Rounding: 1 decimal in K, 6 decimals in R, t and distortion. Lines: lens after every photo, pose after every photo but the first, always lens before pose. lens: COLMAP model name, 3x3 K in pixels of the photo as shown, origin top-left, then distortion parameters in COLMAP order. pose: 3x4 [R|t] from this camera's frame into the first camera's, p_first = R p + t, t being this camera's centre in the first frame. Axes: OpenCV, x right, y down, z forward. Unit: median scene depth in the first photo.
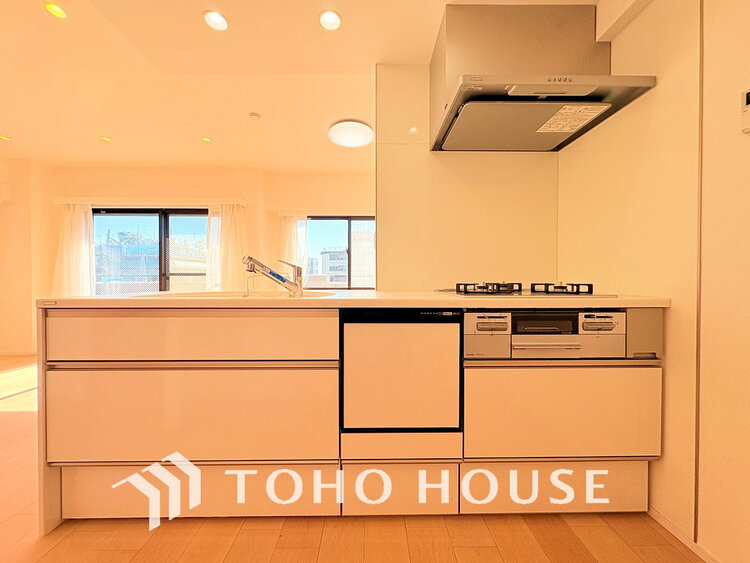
lens RADIAL K [[302.2, 0, 372.2], [0, 302.2, 280.3], [0, 0, 1]] dist [0.000261, 0.000468]
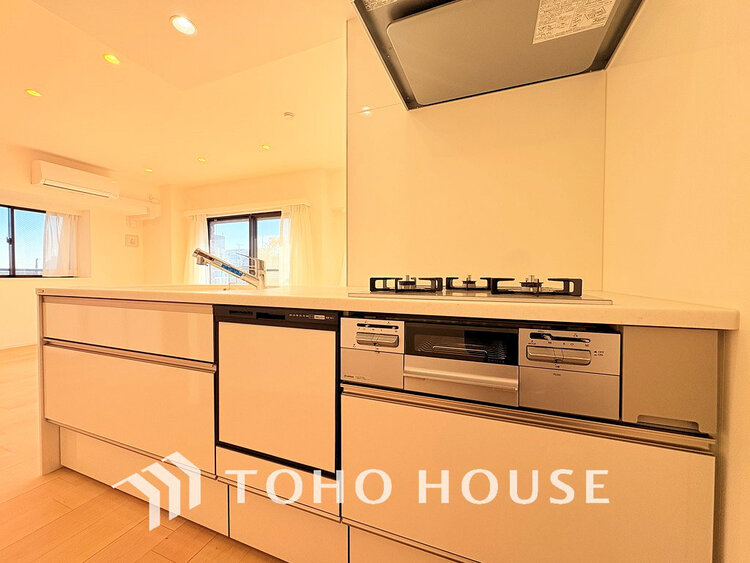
lens RADIAL K [[302.2, 0, 375.4], [0, 302.2, 281.0], [0, 0, 1]] dist [0.000261, 0.000468]
pose [[0.922881, 0.009089, -0.384977, 0.651161], [-0.004497, 0.999908, 0.012825, 0.011236], [0.385058, -0.010104, 0.922837, 0.363977]]
